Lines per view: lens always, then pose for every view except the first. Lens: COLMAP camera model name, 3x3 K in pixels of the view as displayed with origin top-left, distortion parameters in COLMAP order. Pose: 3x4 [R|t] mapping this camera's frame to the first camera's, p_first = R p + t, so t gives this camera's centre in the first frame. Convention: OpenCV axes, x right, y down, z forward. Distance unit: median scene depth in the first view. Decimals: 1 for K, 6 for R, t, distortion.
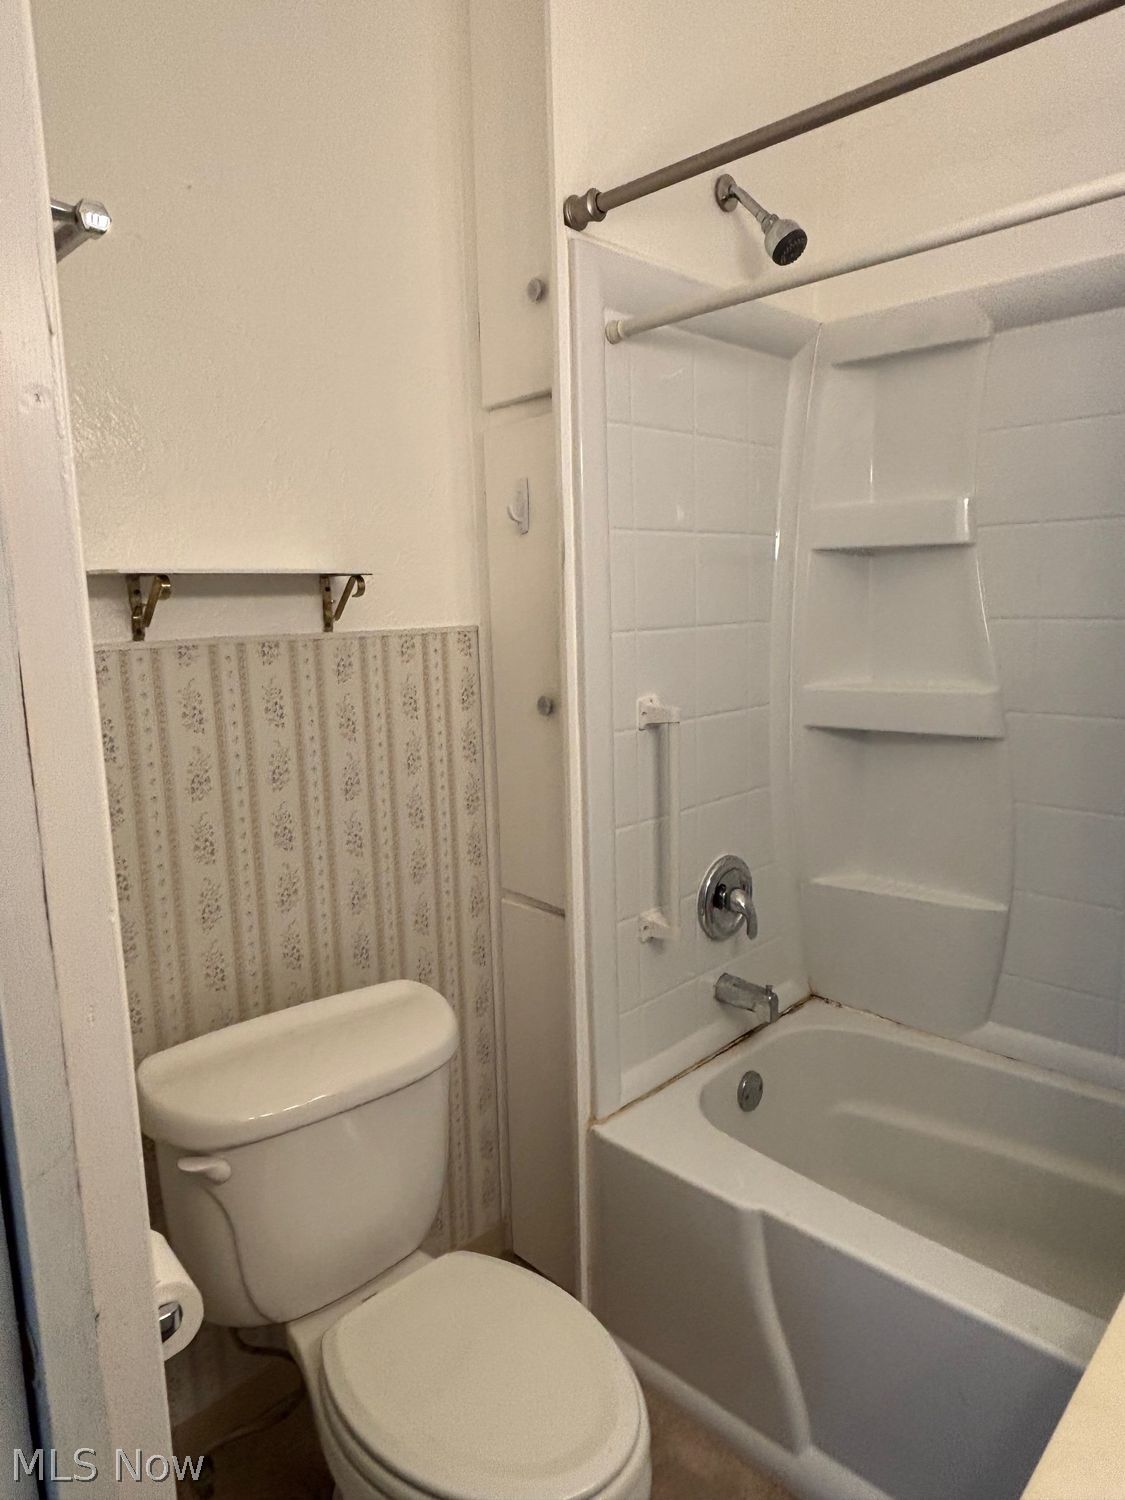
lens RADIAL K [[975.8, 0, 562.5], [0, 975.8, 736.5], [0, 0, 1]] dist [-0.000405, -0.001270]
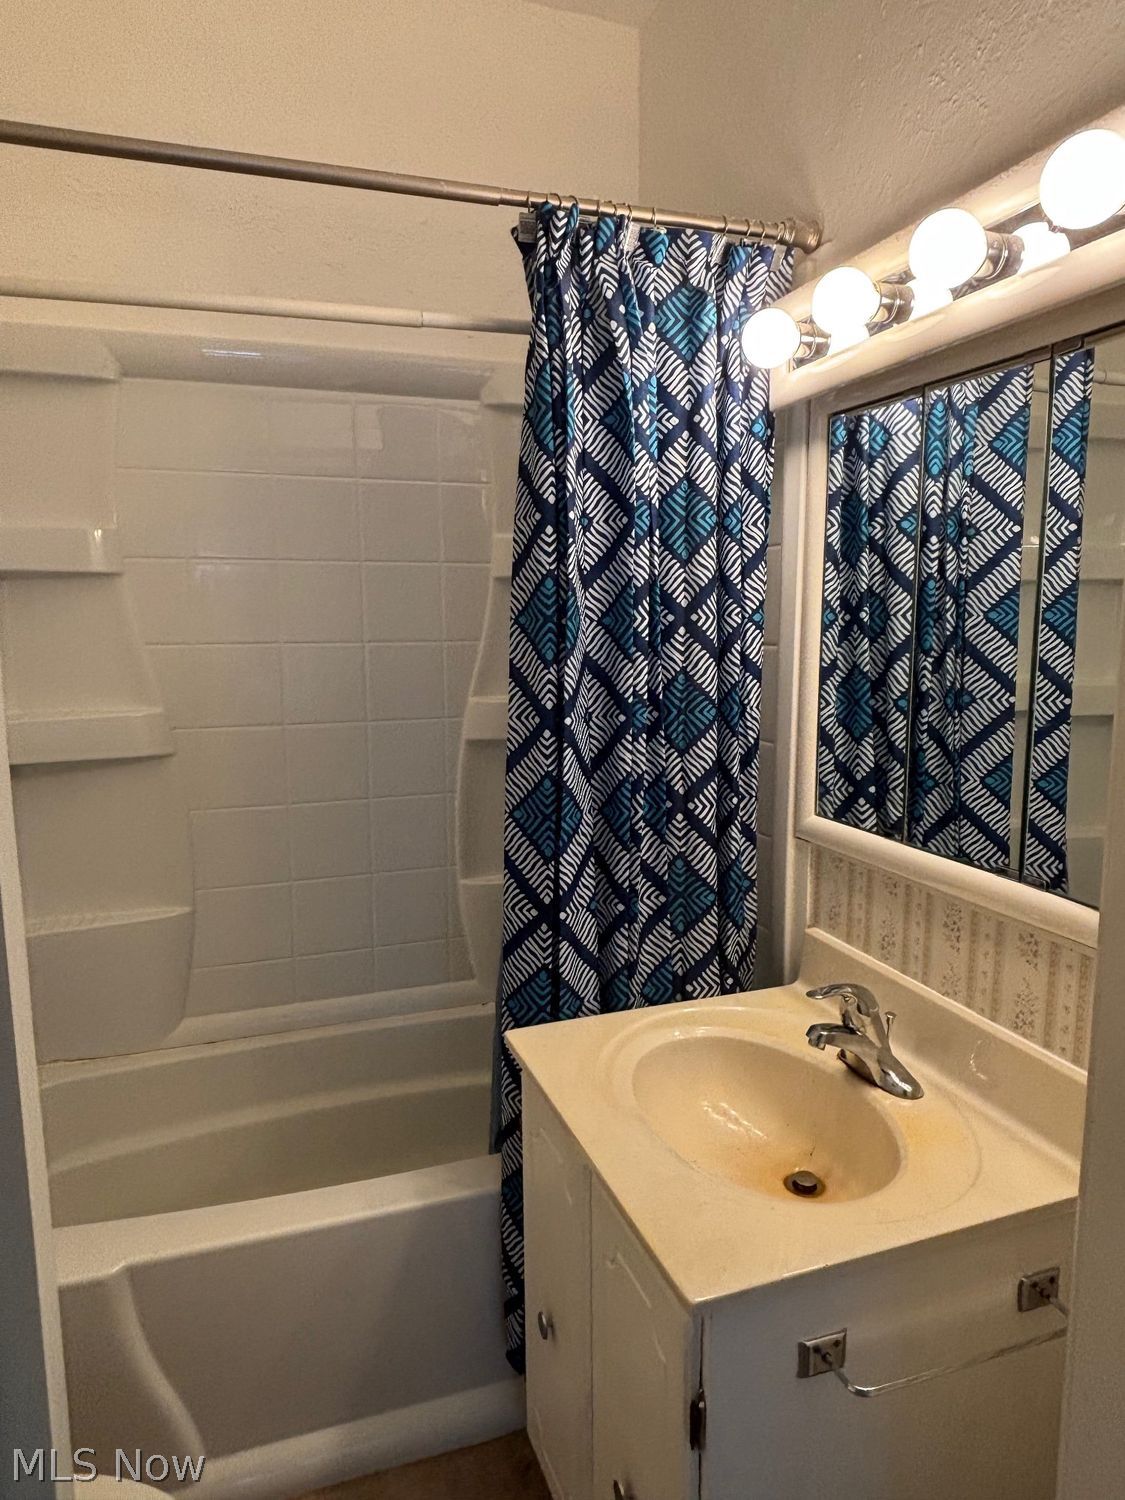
lens RADIAL K [[967.9, 0, 562.5], [0, 967.9, 750.0], [0, 0, 1]] dist [0.008576, -0.000694]
pose [[0.454304, -0.100171, 0.885197, -0.302436], [0.125129, 0.990982, 0.047923, -0.000598], [-0.882015, 0.088992, 0.462741, 0.115134]]
